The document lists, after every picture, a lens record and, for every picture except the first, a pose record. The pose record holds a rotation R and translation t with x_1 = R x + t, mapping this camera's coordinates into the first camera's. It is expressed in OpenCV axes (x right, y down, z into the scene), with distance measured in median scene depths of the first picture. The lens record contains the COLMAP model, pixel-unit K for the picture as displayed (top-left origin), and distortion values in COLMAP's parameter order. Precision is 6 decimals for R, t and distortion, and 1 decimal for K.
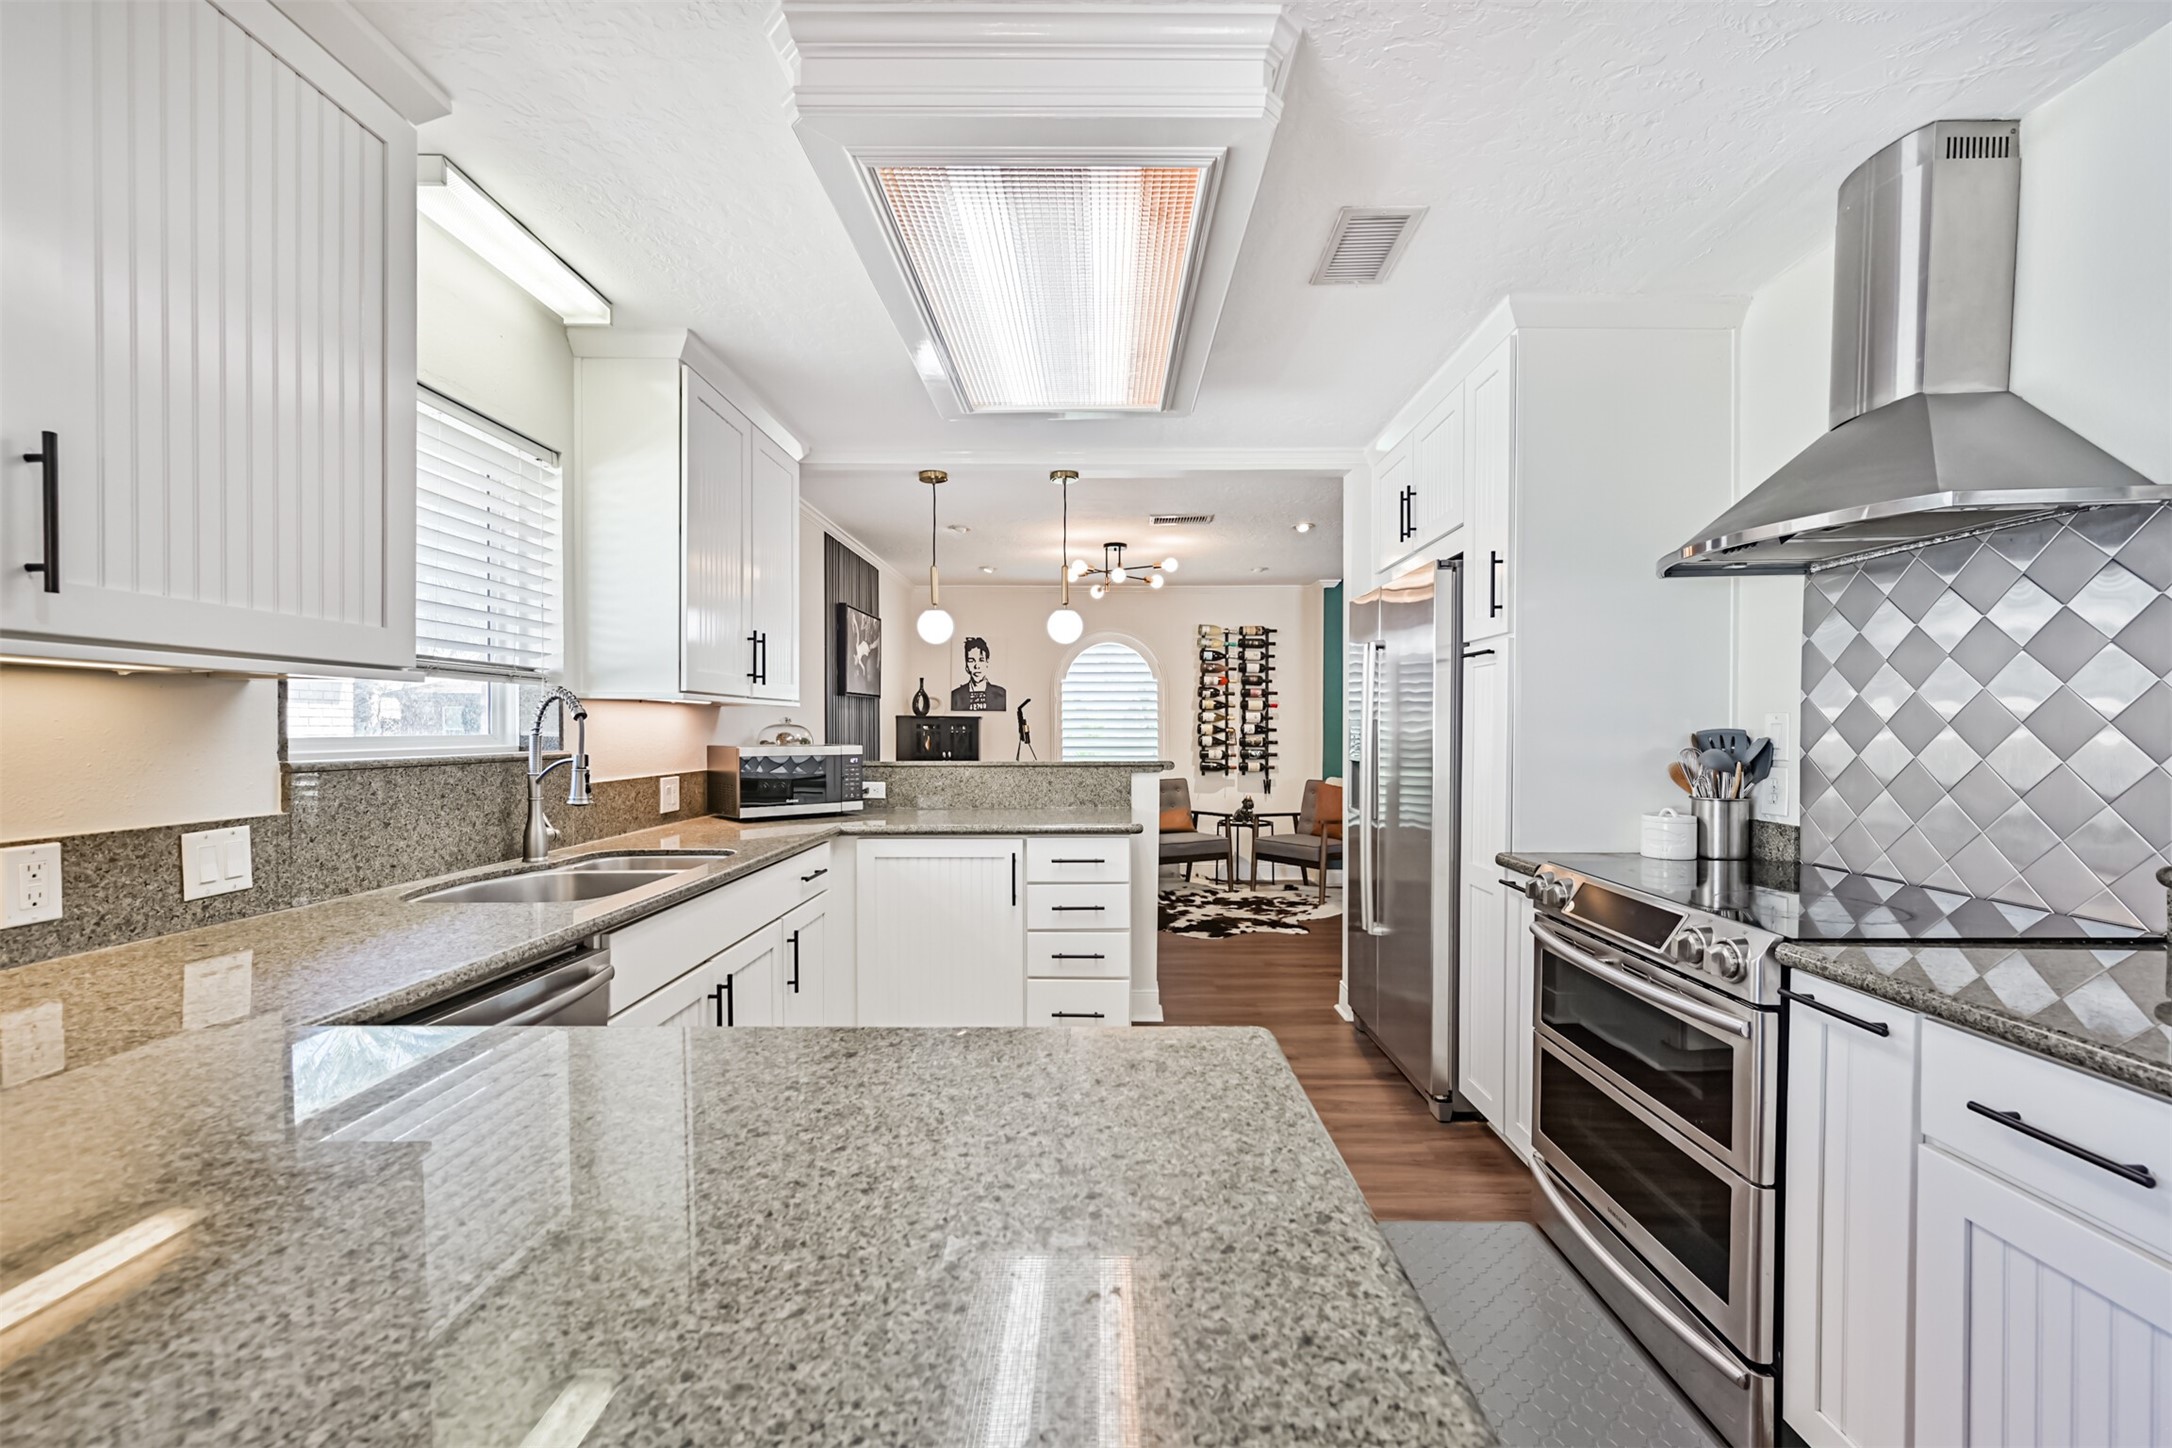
lens RADIAL K [[869.8, 0, 1099.7], [0, 869.8, 738.3], [0, 0, 1]] dist [-0.000787, 0.001275]
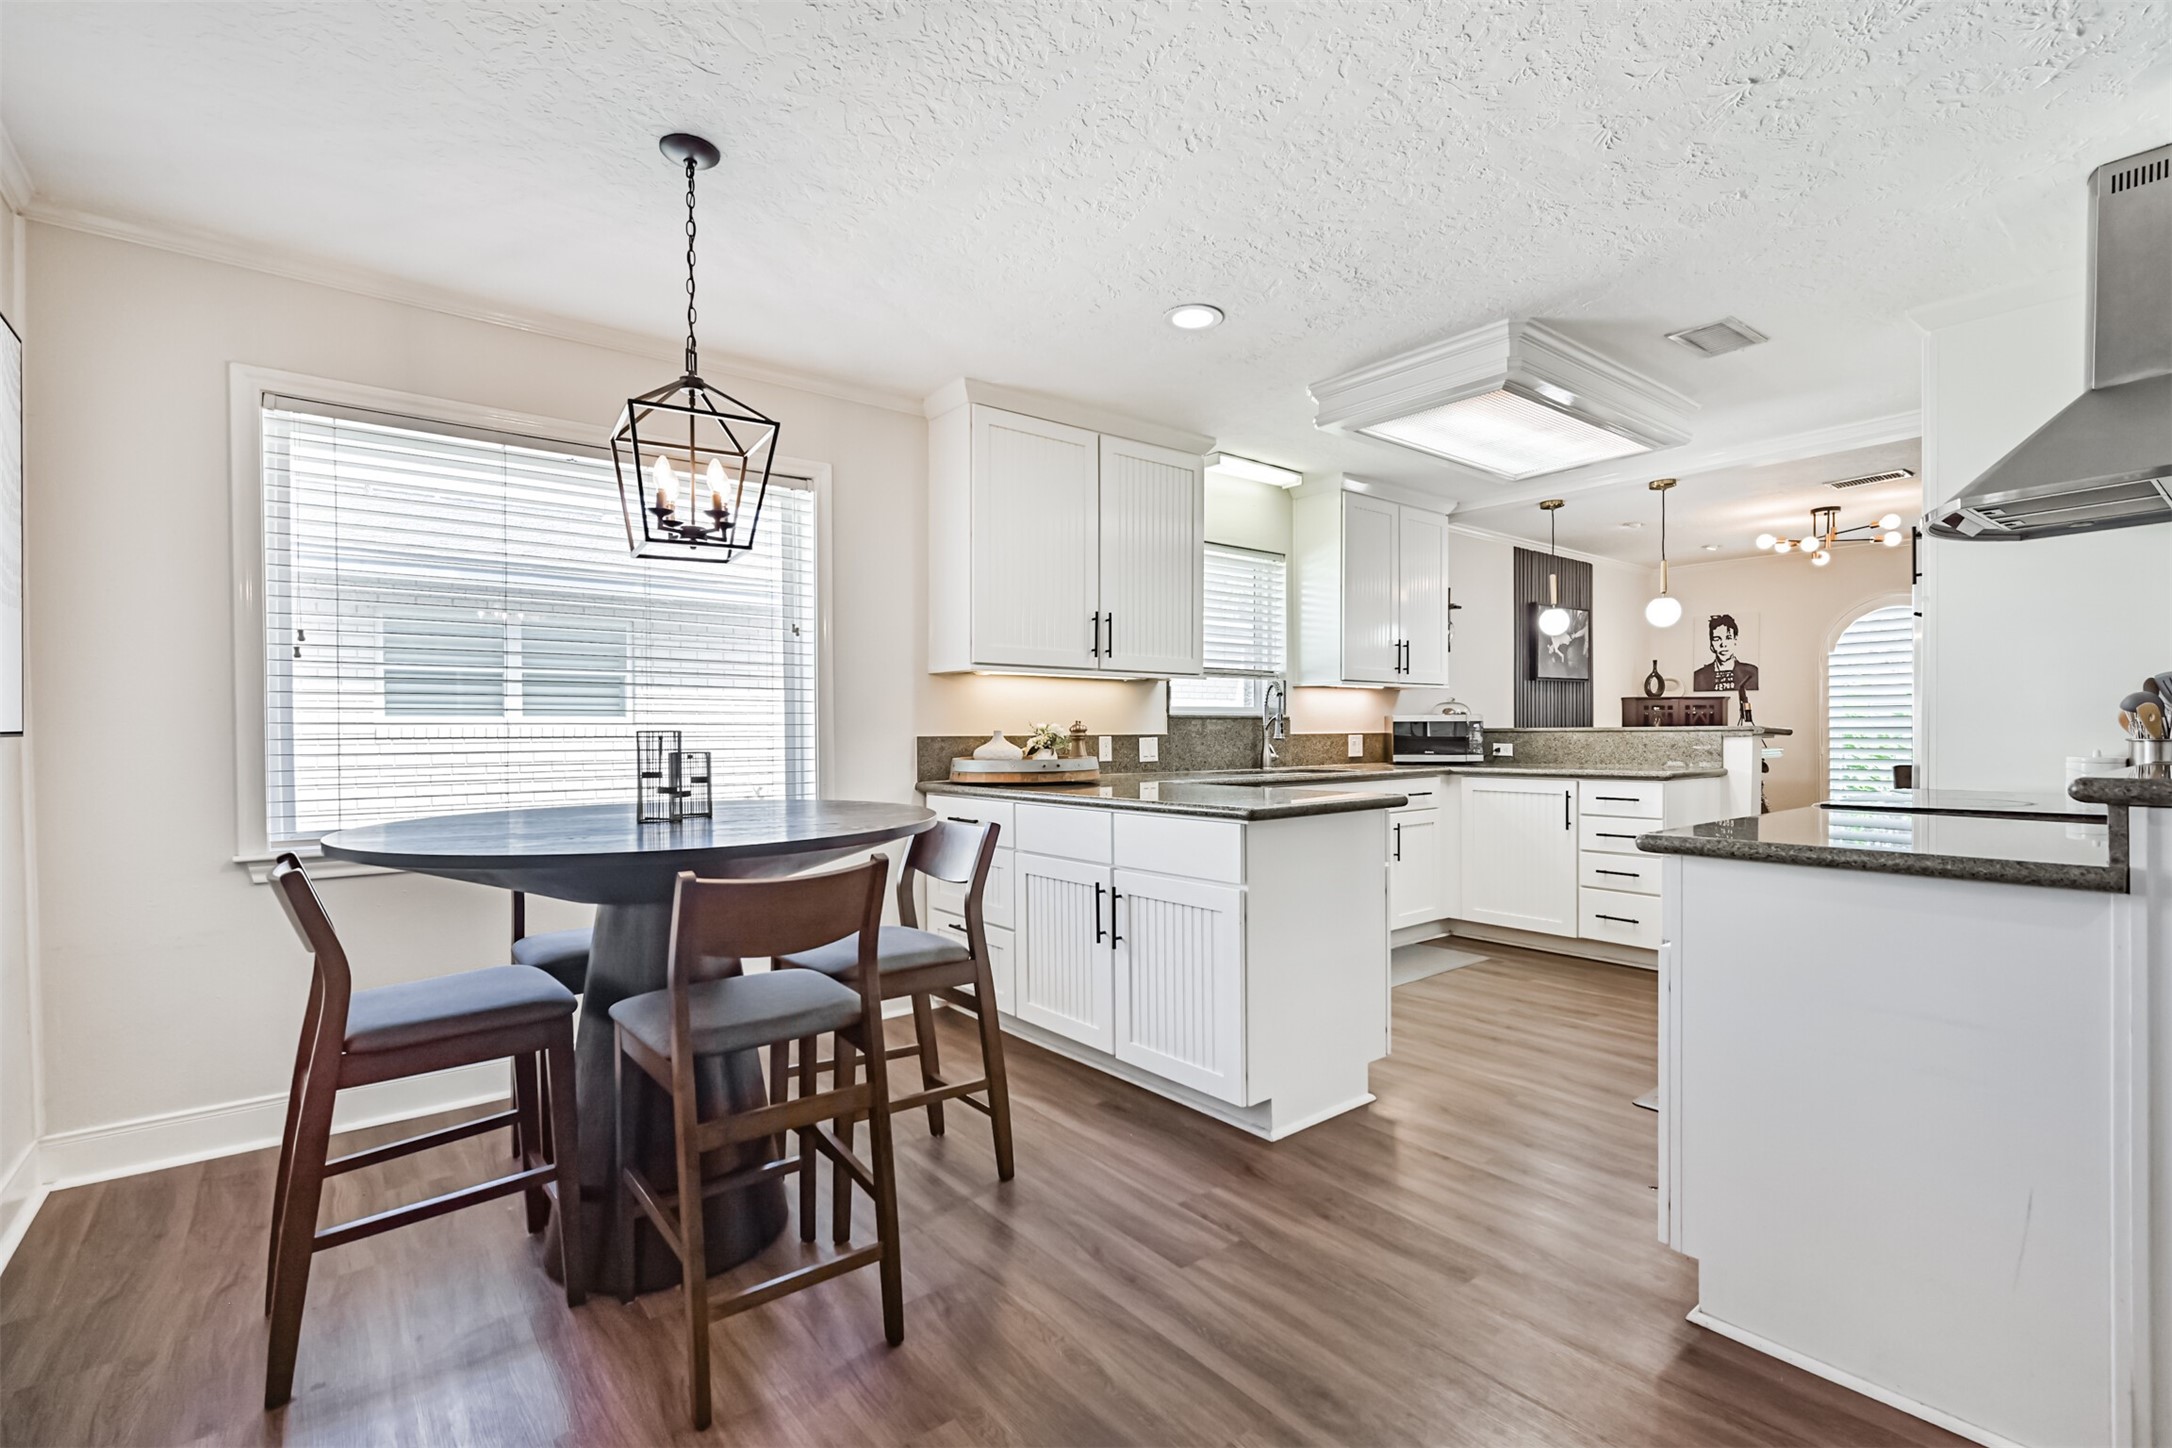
lens RADIAL K [[976.6, 0, 1103.5], [0, 976.6, 737.1], [0, 0, 1]] dist [0.000530, 0.000953]
pose [[0.636145, 0.001266, -0.771568, 0.739589], [-0.002961, 0.999995, -0.000800, 0.063870], [0.771564, 0.002793, 0.636146, -0.620194]]
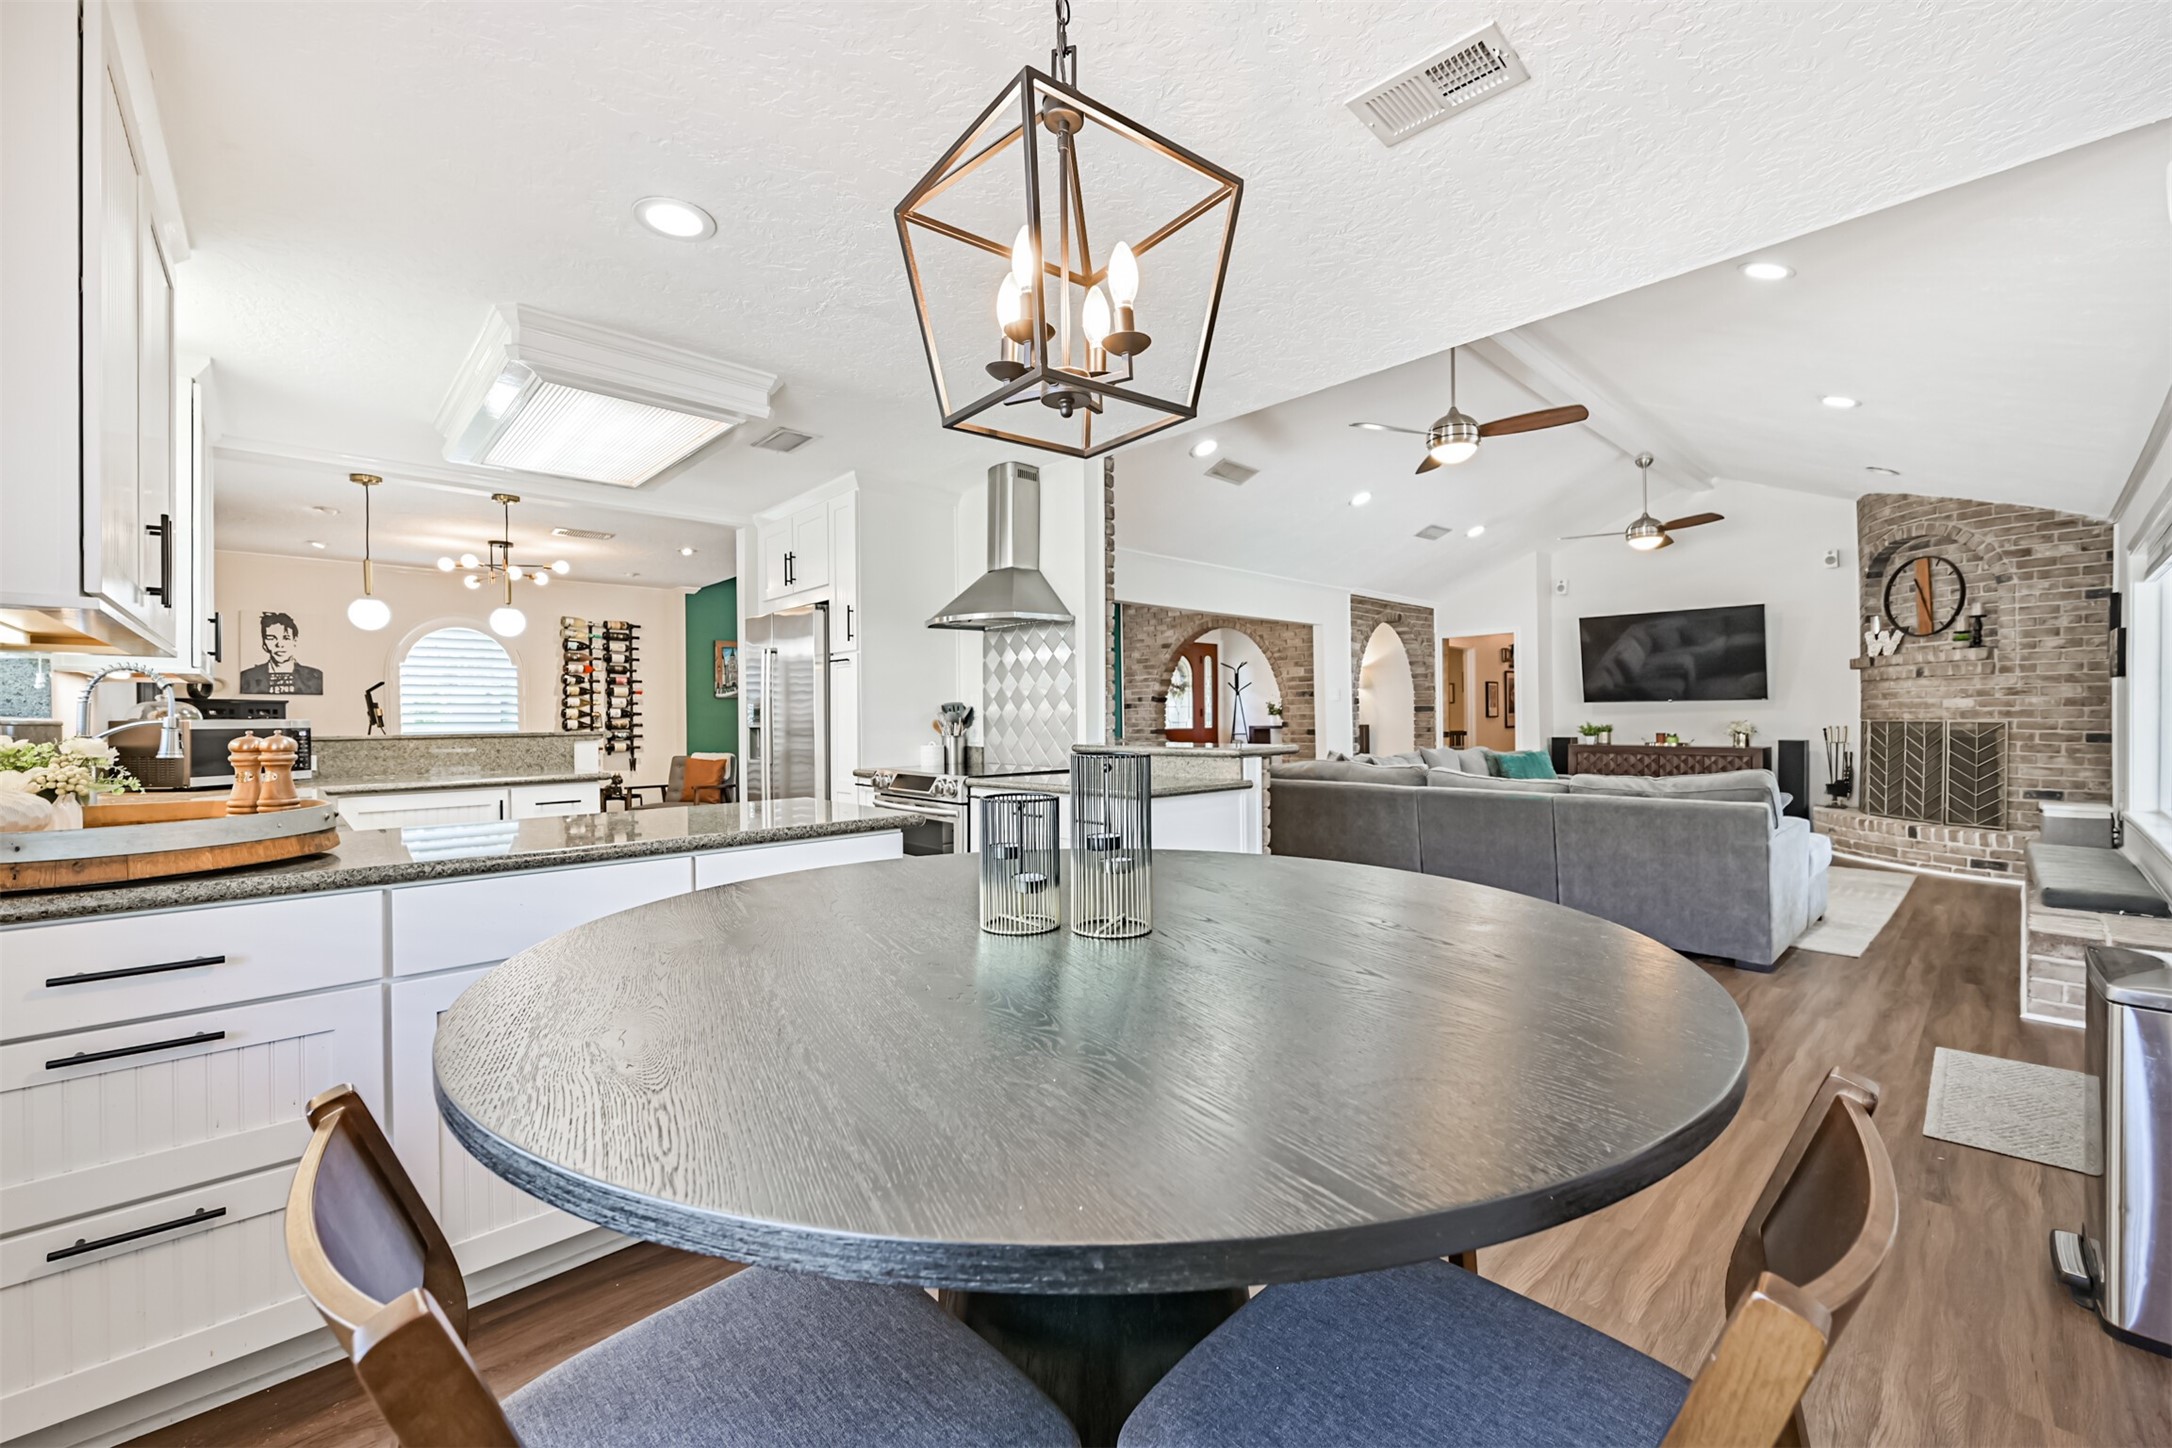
lens RADIAL K [[869.8, 0, 1087.3], [0, 869.8, 726.3], [0, 0, 1]] dist [-0.000787, 0.001275]
pose [[0.732031, -0.014146, 0.681124, -0.413469], [0.018206, 0.999834, 0.001198, 0.045144], [-0.681028, 0.011524, 0.732167, -0.655407]]
